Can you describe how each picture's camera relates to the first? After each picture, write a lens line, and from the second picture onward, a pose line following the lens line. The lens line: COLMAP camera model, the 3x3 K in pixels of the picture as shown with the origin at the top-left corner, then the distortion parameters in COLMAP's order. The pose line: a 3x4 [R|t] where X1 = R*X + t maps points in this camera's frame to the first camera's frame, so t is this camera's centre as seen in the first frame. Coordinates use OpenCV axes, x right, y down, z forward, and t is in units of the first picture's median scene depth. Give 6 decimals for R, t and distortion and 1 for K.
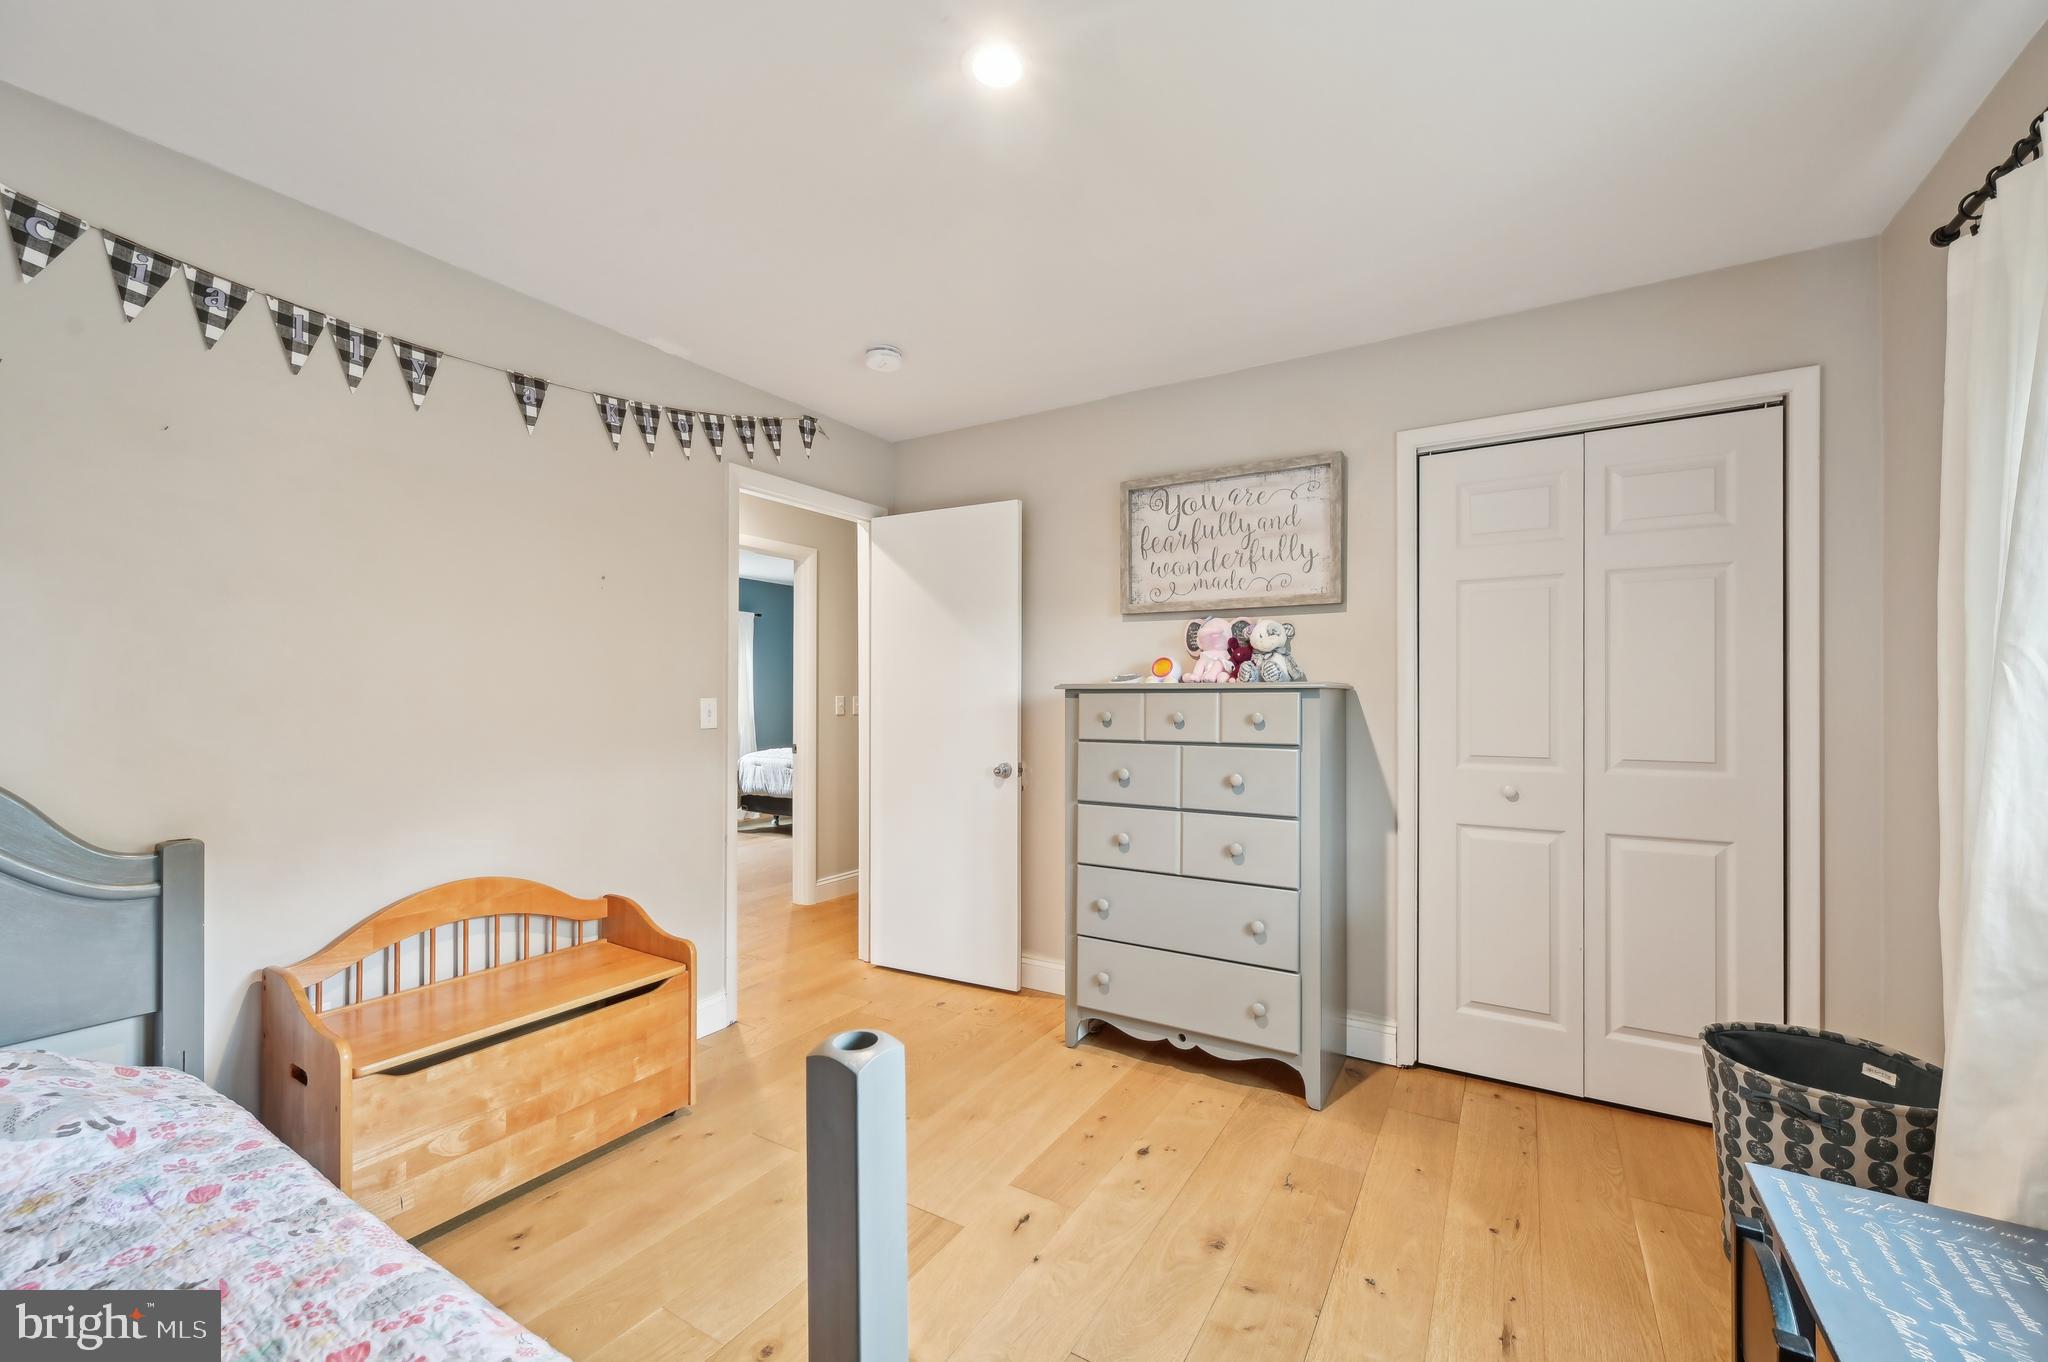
lens RADIAL K [[809.0, 0, 1017.5], [0, 809.0, 705.8], [0, 0, 1]] dist [-0.000607, 0.000122]
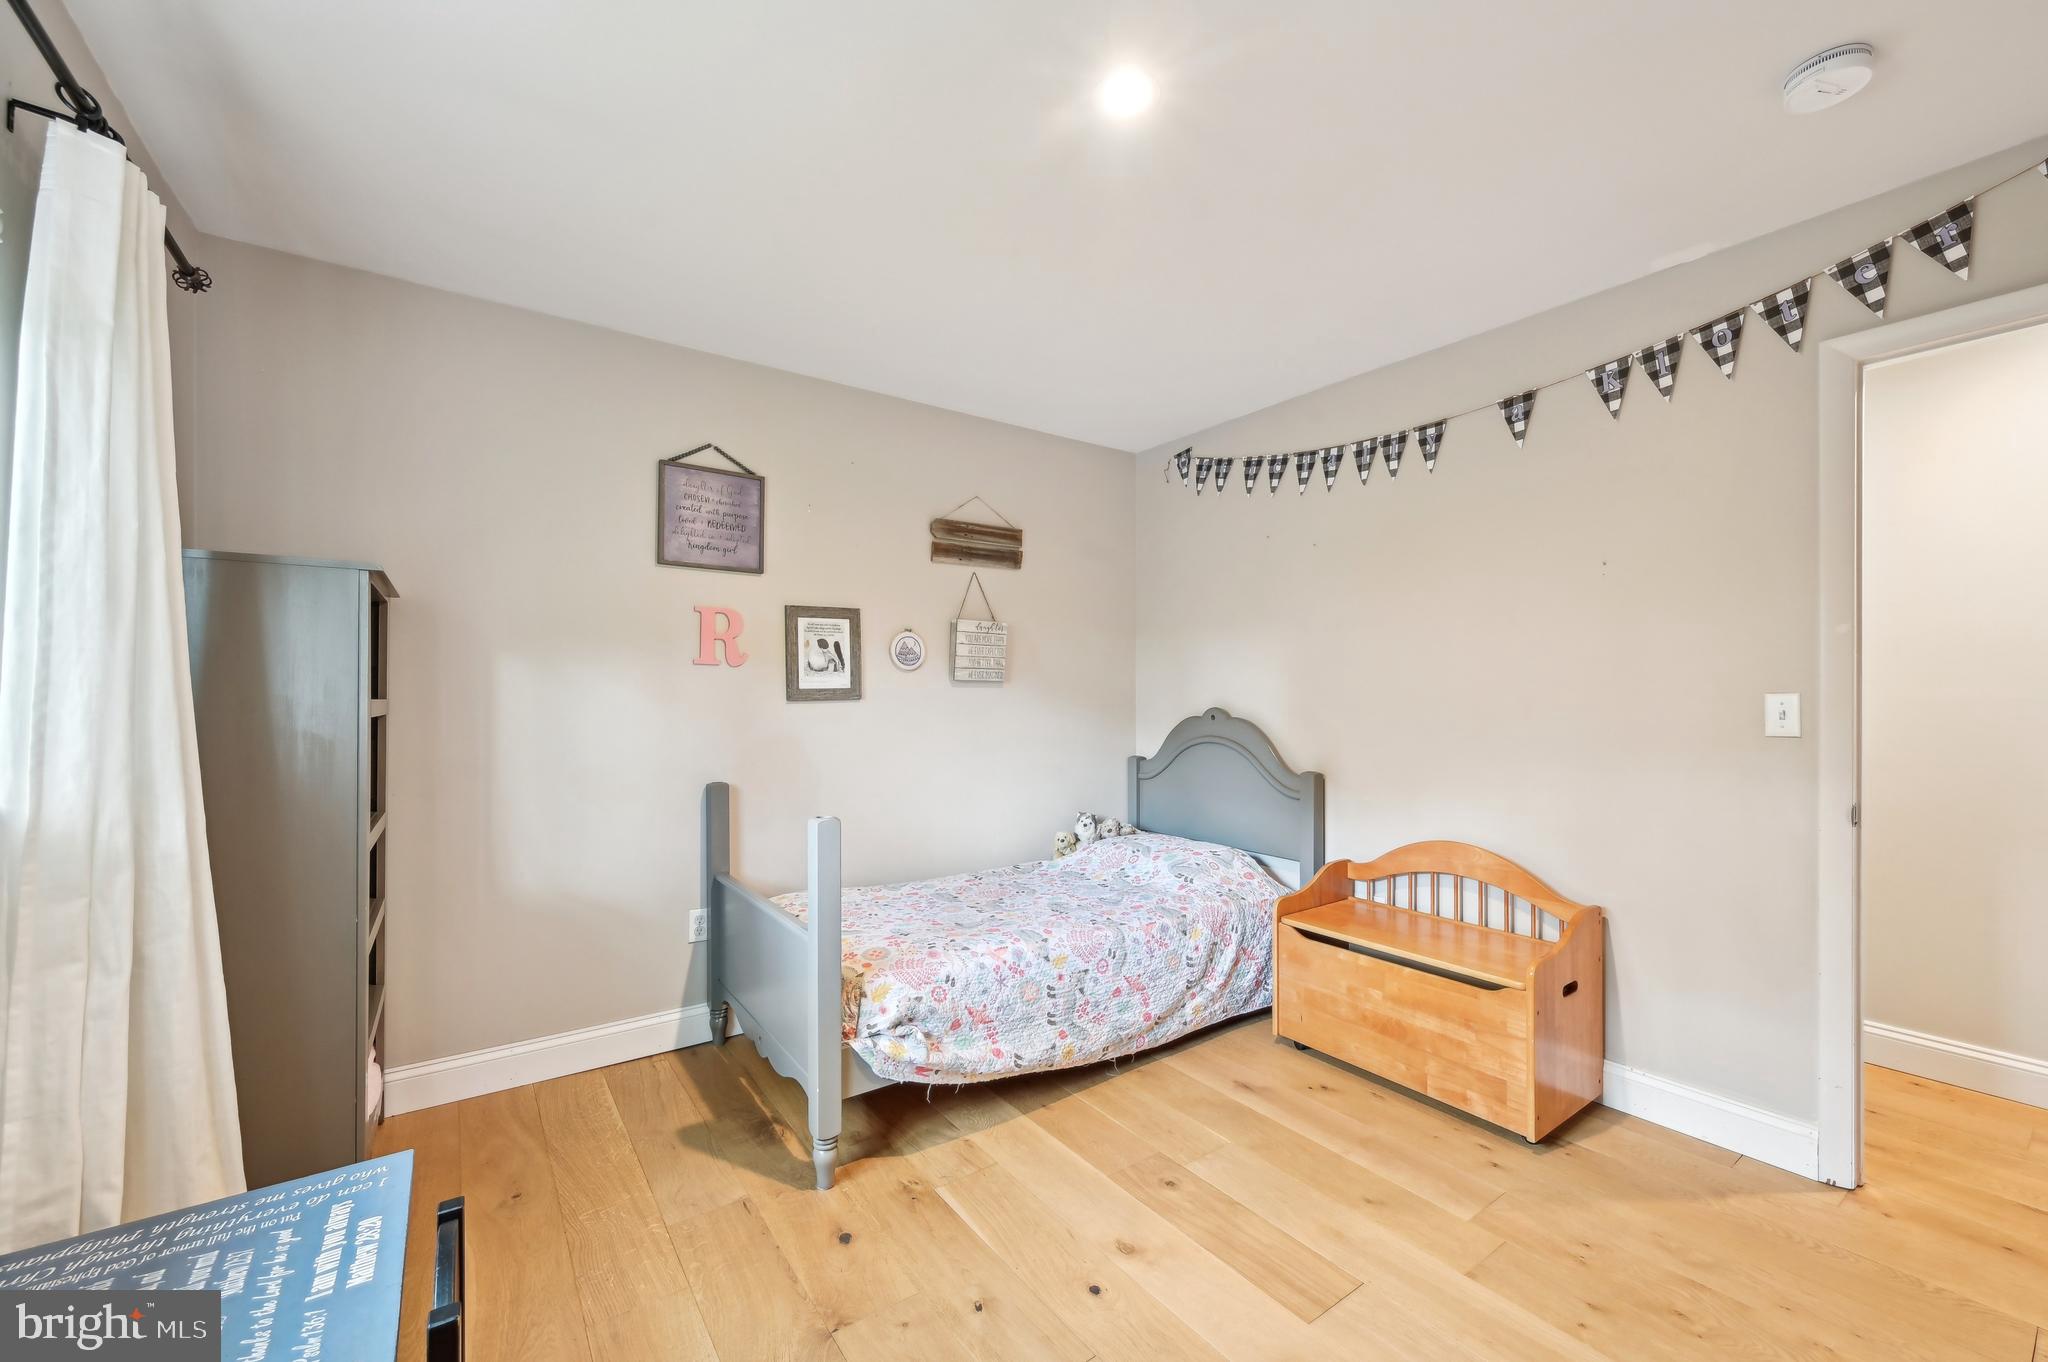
lens RADIAL K [[814.3, 0, 1029.1], [0, 814.3, 688.3], [0, 0, 1]] dist [0.001411, 0.000011]
pose [[-0.385613, 0.002752, -0.922657, 0.644218], [-0.000444, 0.999995, 0.003169, -0.019357], [0.922661, 0.001632, -0.385610, 0.810018]]
